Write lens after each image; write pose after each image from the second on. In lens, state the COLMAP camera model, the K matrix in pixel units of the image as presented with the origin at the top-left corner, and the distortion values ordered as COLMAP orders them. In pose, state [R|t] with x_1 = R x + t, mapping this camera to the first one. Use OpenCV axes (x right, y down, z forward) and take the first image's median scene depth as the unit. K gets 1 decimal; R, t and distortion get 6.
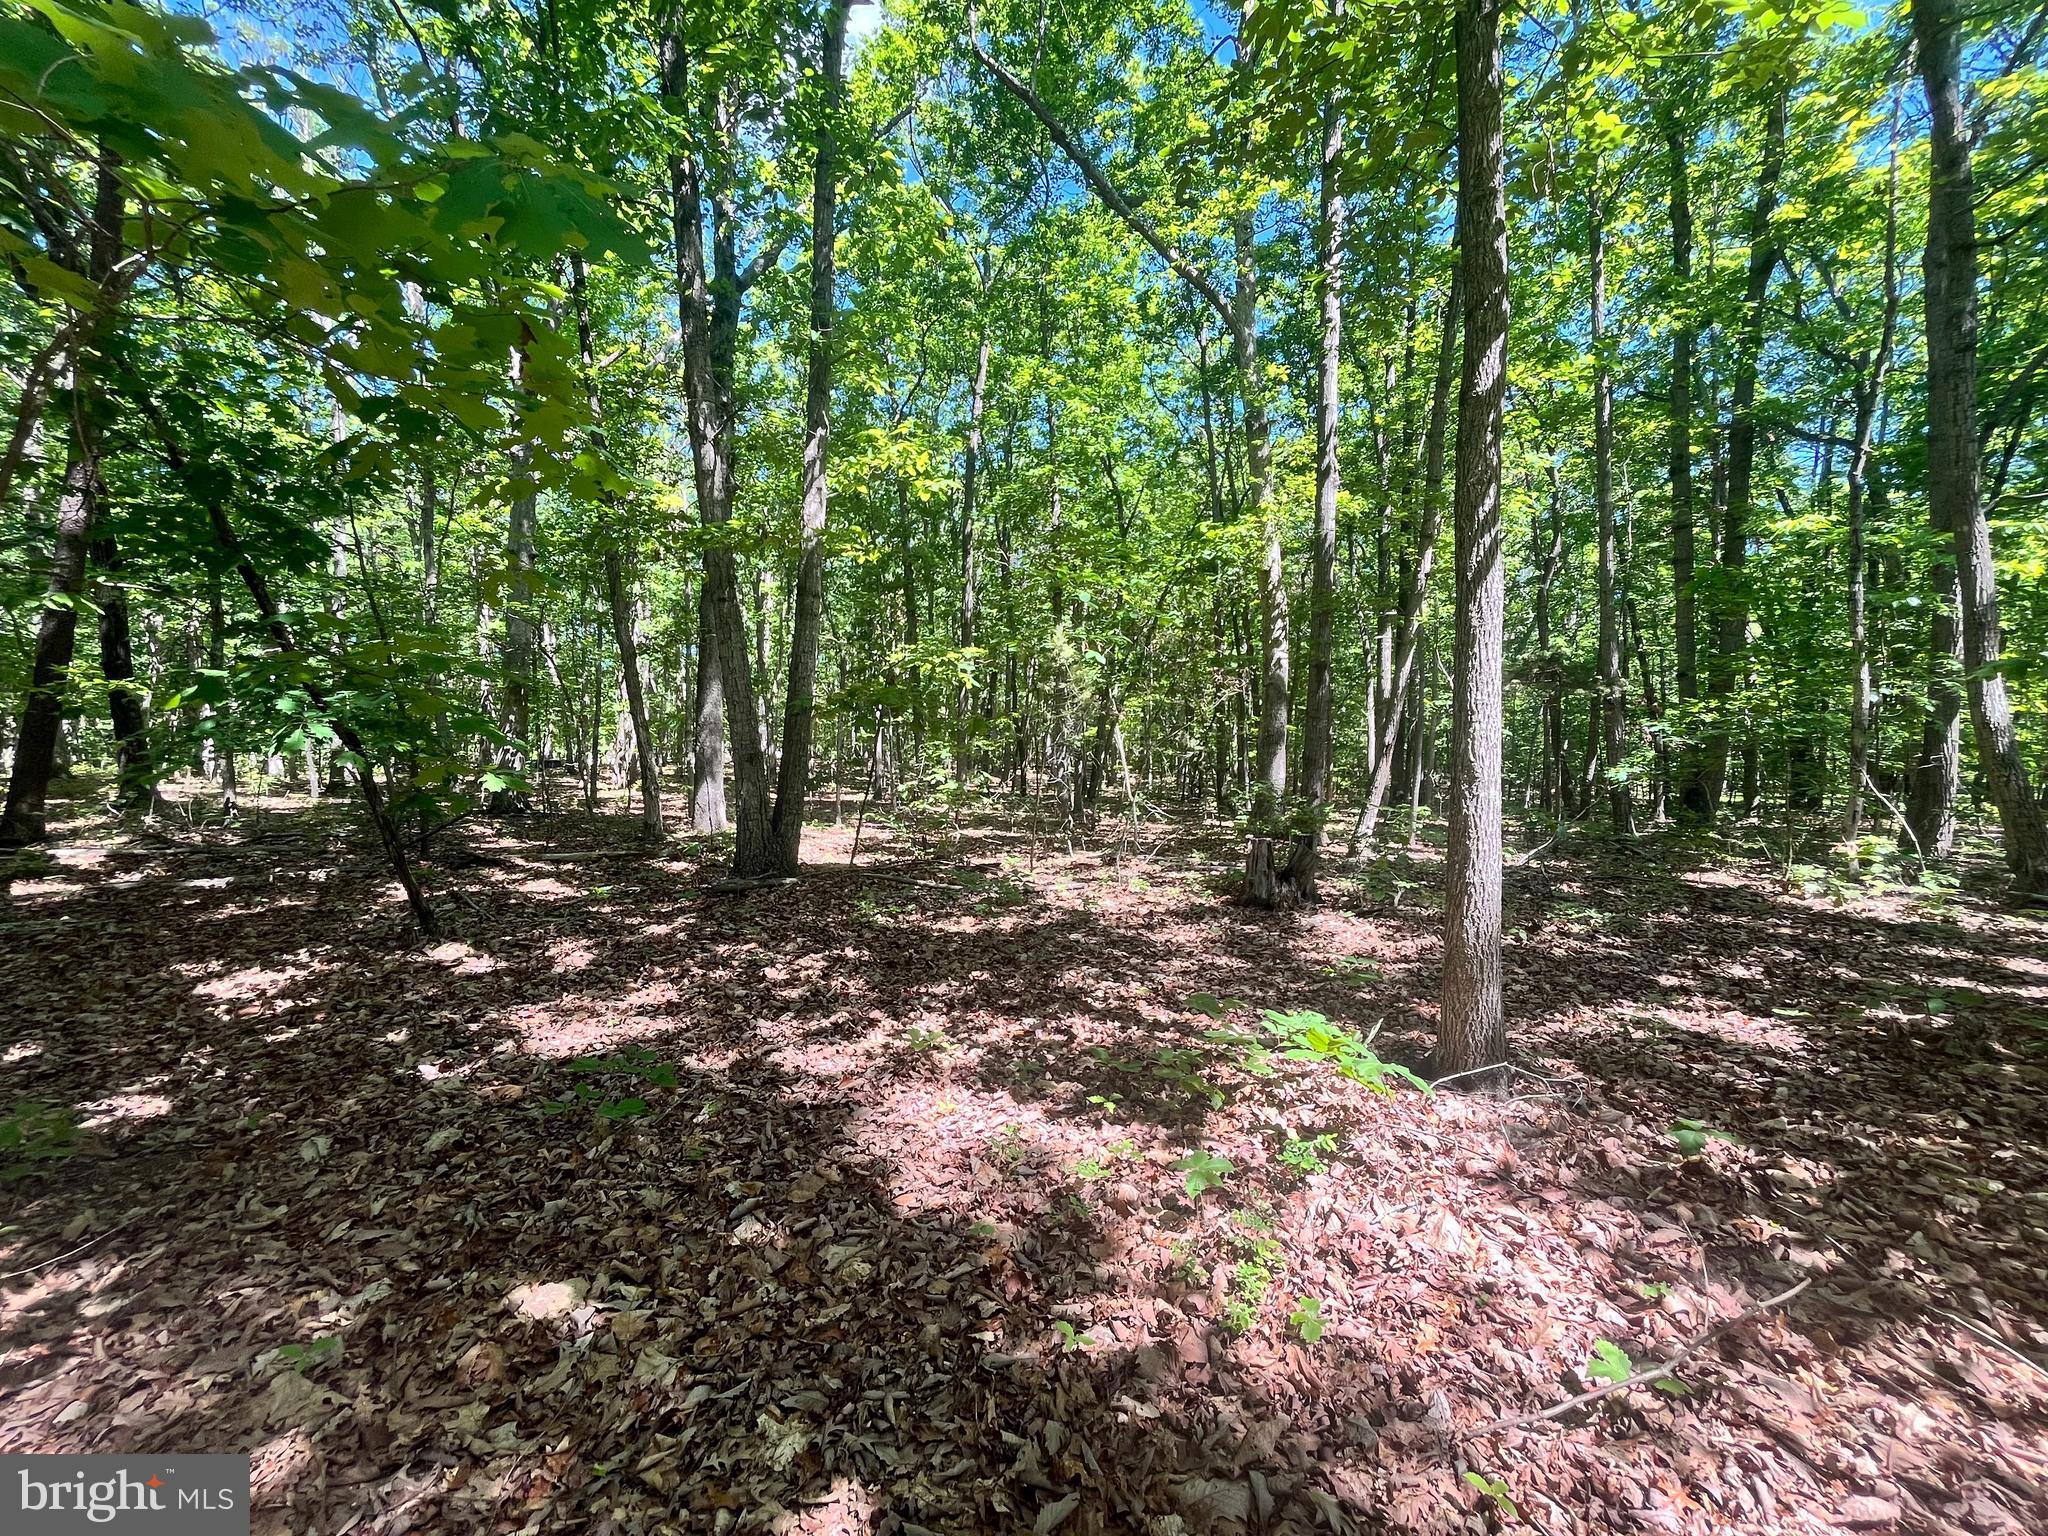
lens RADIAL K [[831.3, 0, 1024.9], [0, 831.3, 766.2], [0, 0, 1]] dist [0.000080, 0.000541]
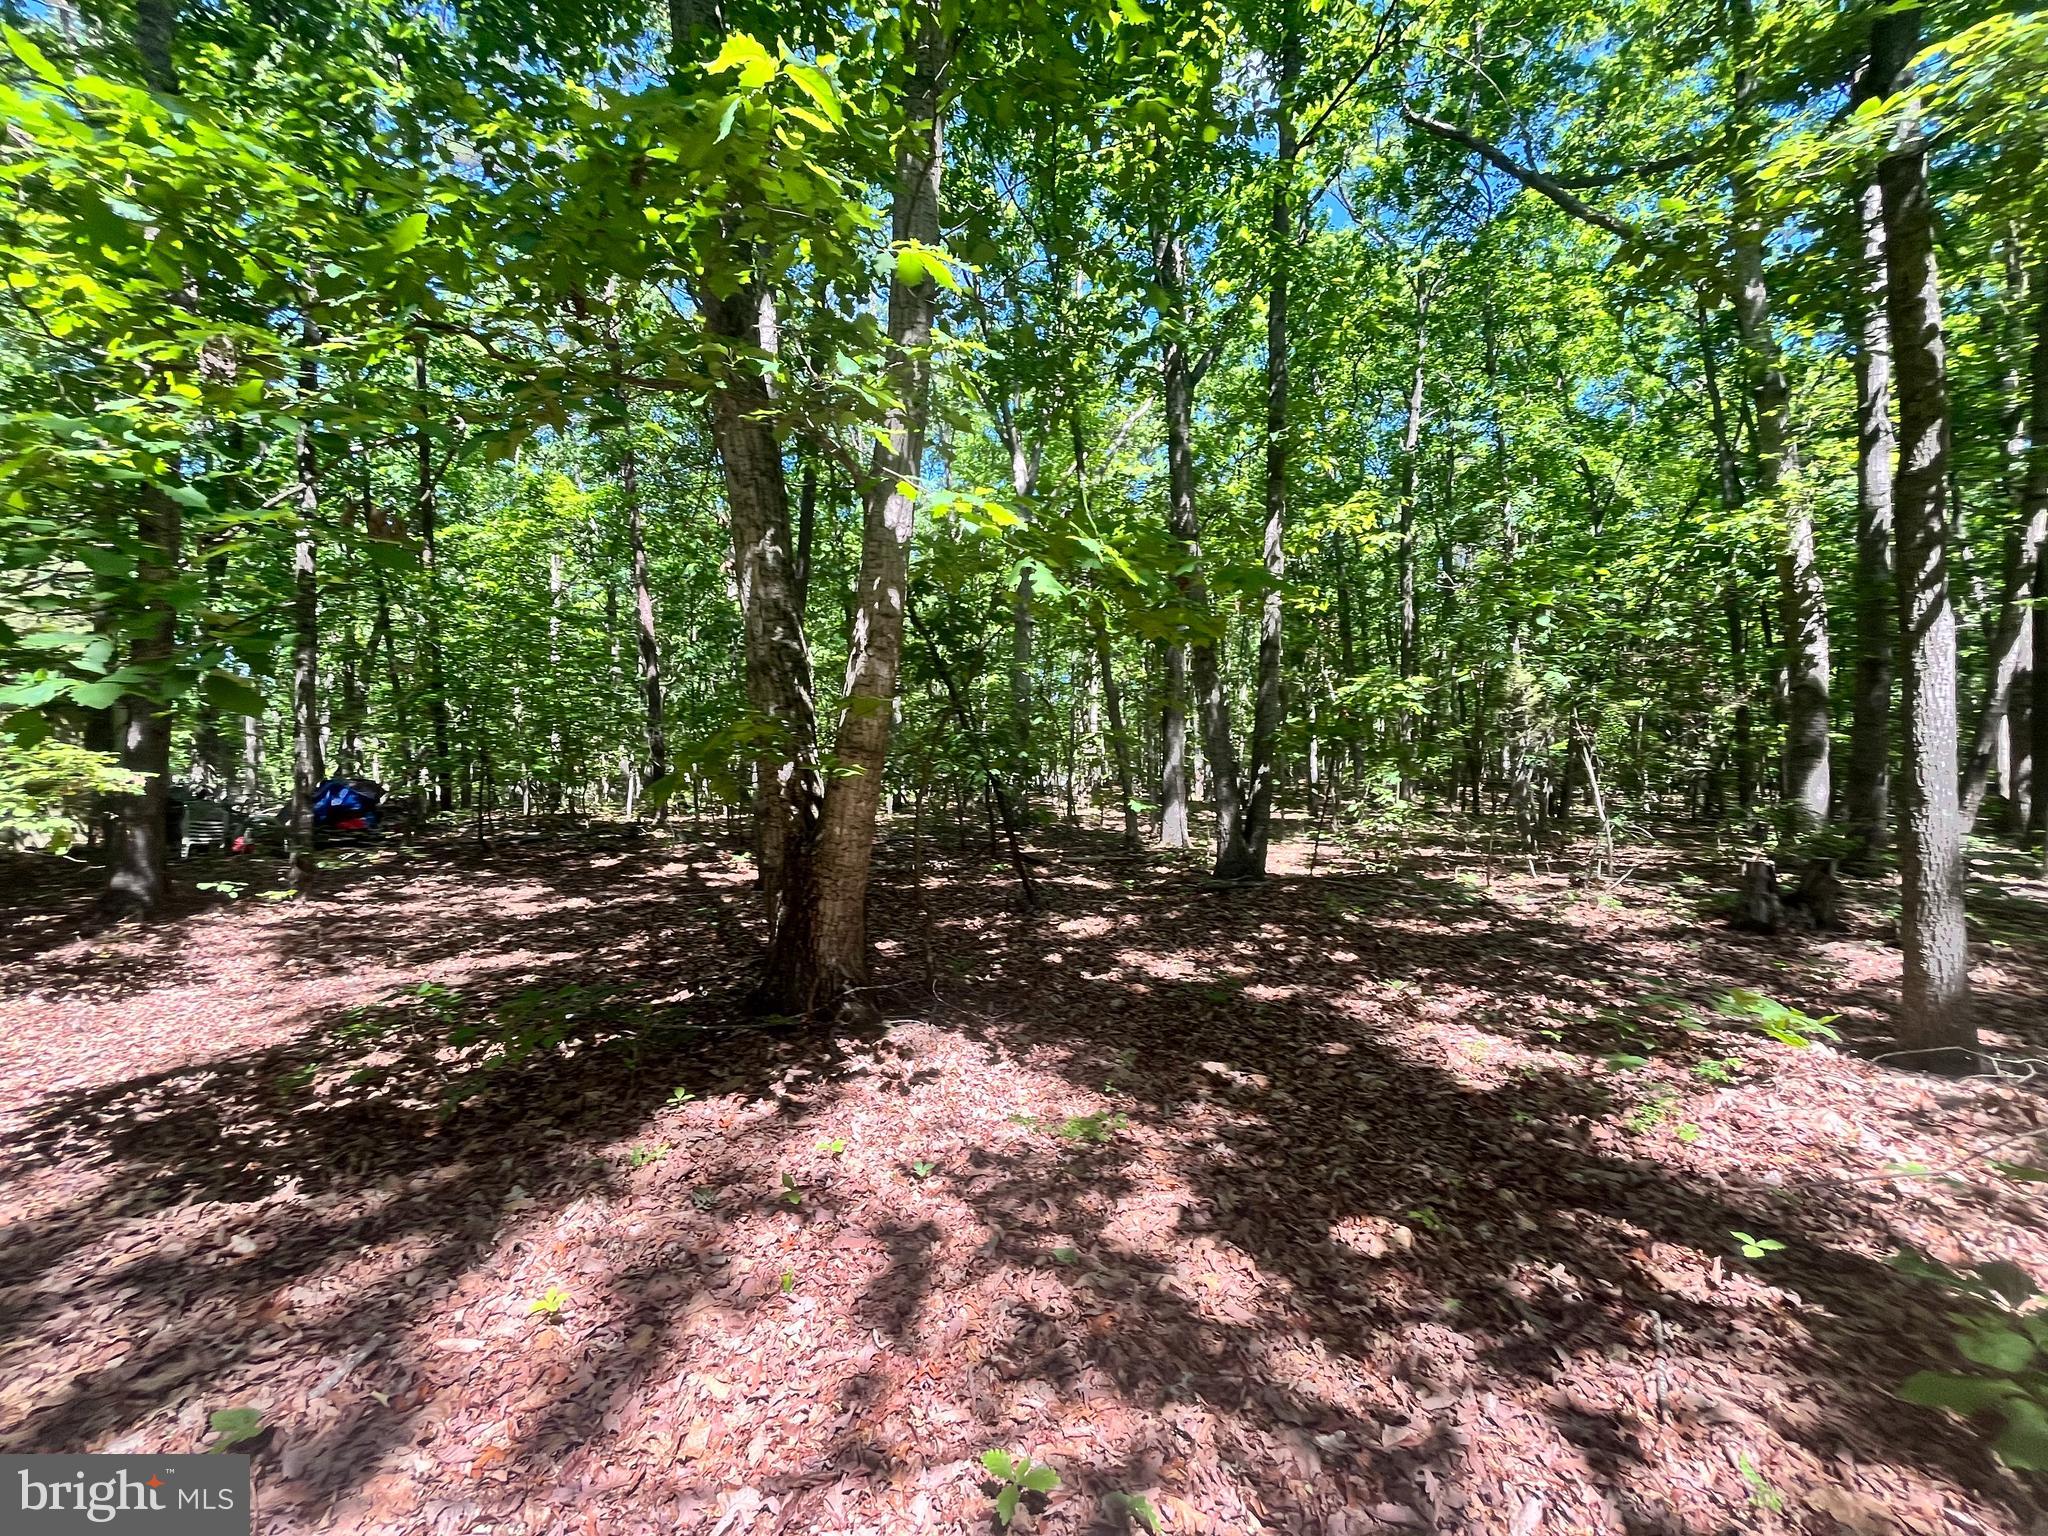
lens RADIAL K [[831.3, 0, 1024.9], [0, 831.3, 766.2], [0, 0, 1]] dist [0.000080, 0.000541]
pose [[0.878391, -0.022778, -0.477400, -0.003366], [0.011826, 0.999594, -0.025935, -0.011768], [0.477797, 0.017135, 0.878303, -0.340981]]
